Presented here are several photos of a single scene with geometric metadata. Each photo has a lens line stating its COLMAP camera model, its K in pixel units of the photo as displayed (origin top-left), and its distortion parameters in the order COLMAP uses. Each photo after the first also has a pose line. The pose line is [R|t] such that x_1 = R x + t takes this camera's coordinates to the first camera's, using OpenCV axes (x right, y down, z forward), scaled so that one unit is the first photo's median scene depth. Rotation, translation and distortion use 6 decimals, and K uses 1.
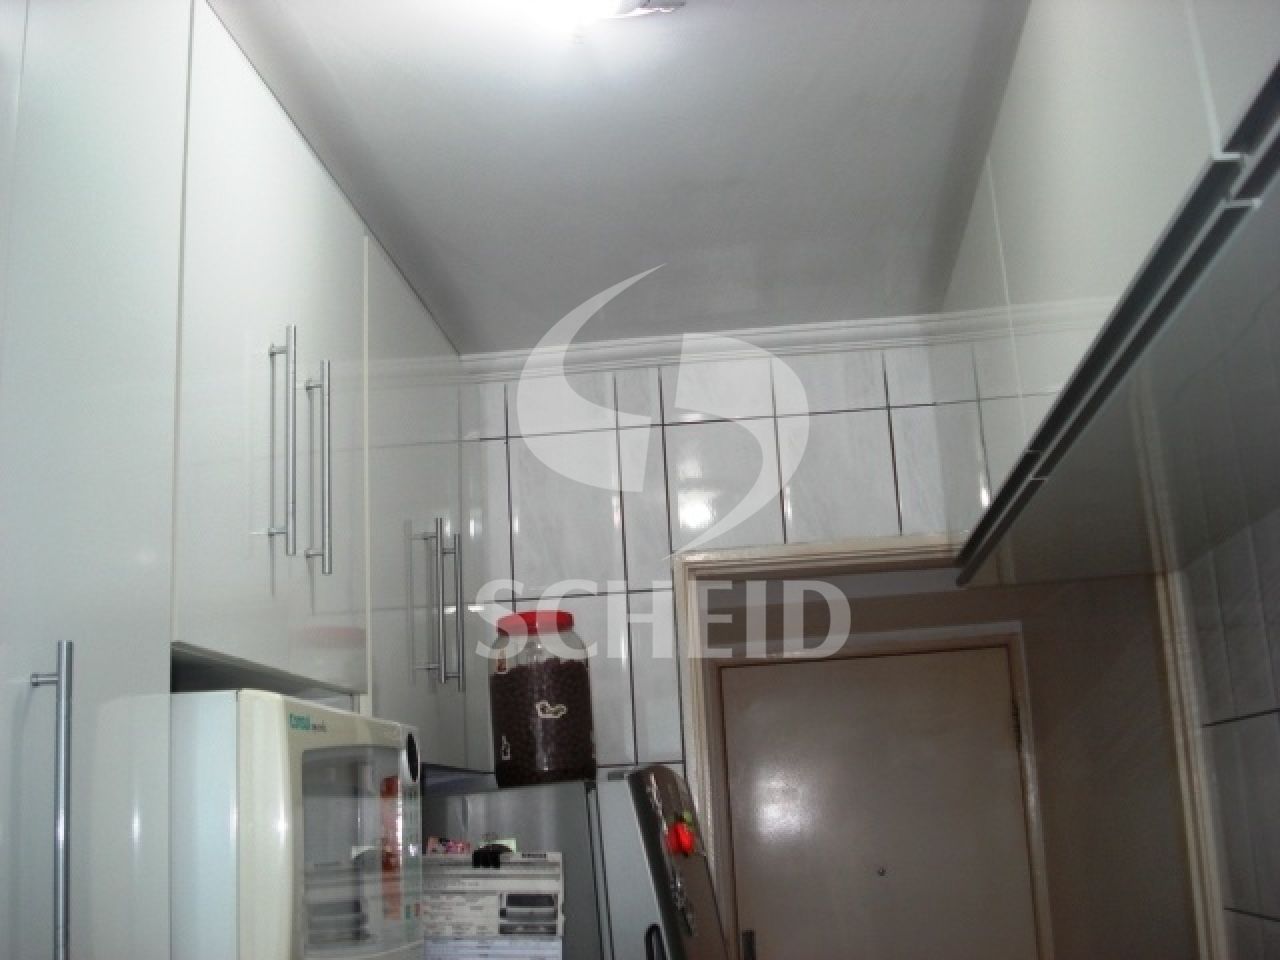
lens RADIAL K [[1450.8, 0, 640.0], [0, 1450.8, 480.0], [0, 0, 1]] dist [-0.028861, -0.293325]
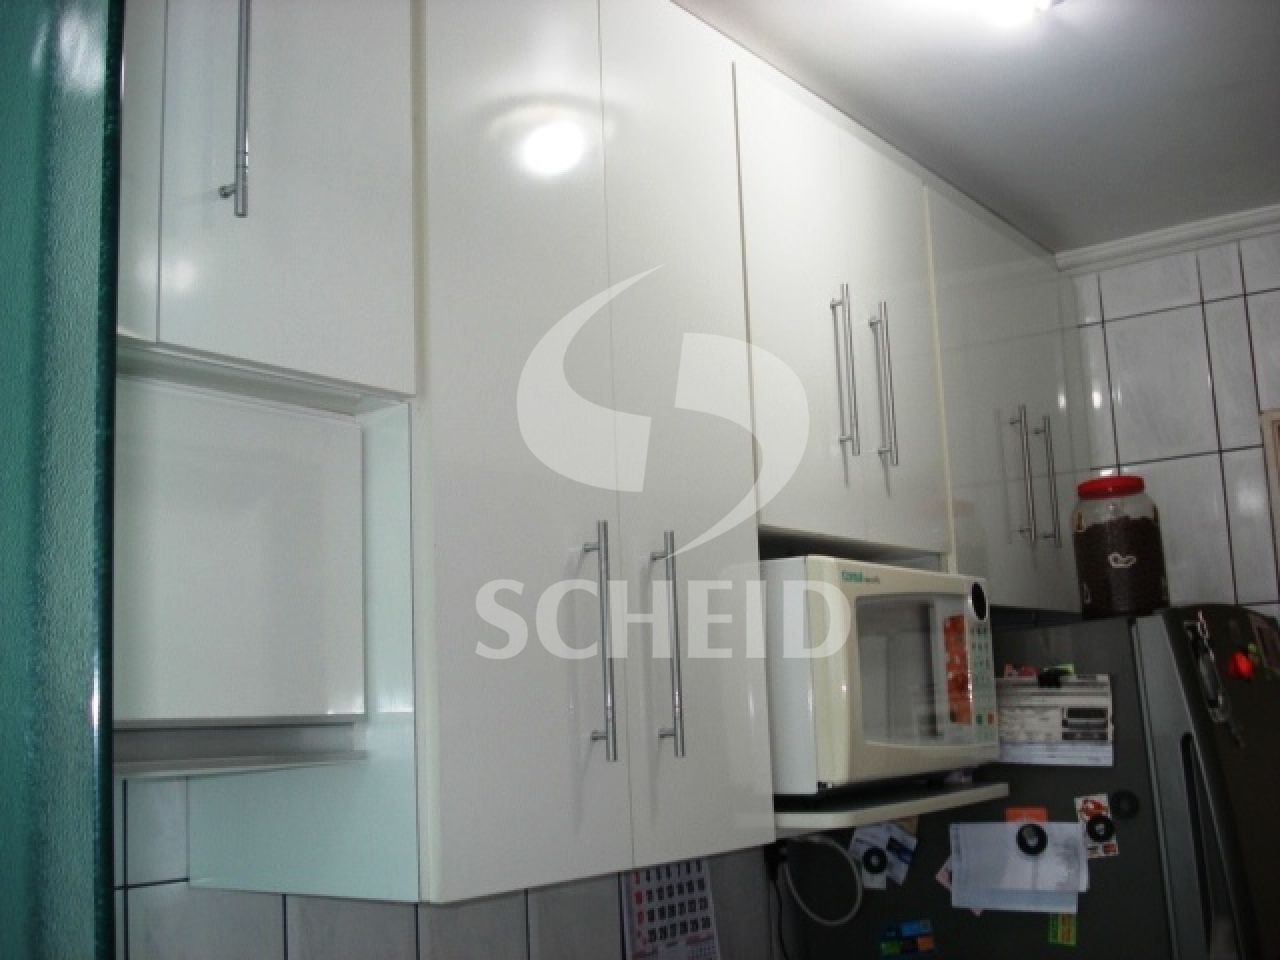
lens RADIAL K [[1450.8, 0, 640.0], [0, 1450.8, 480.0], [0, 0, 1]] dist [-0.028861, -0.293325]
pose [[0.864874, -0.063705, -0.497930, 0.221492], [0.110641, 0.991713, 0.065298, -0.031198], [0.489644, -0.111566, 0.864756, -0.236660]]
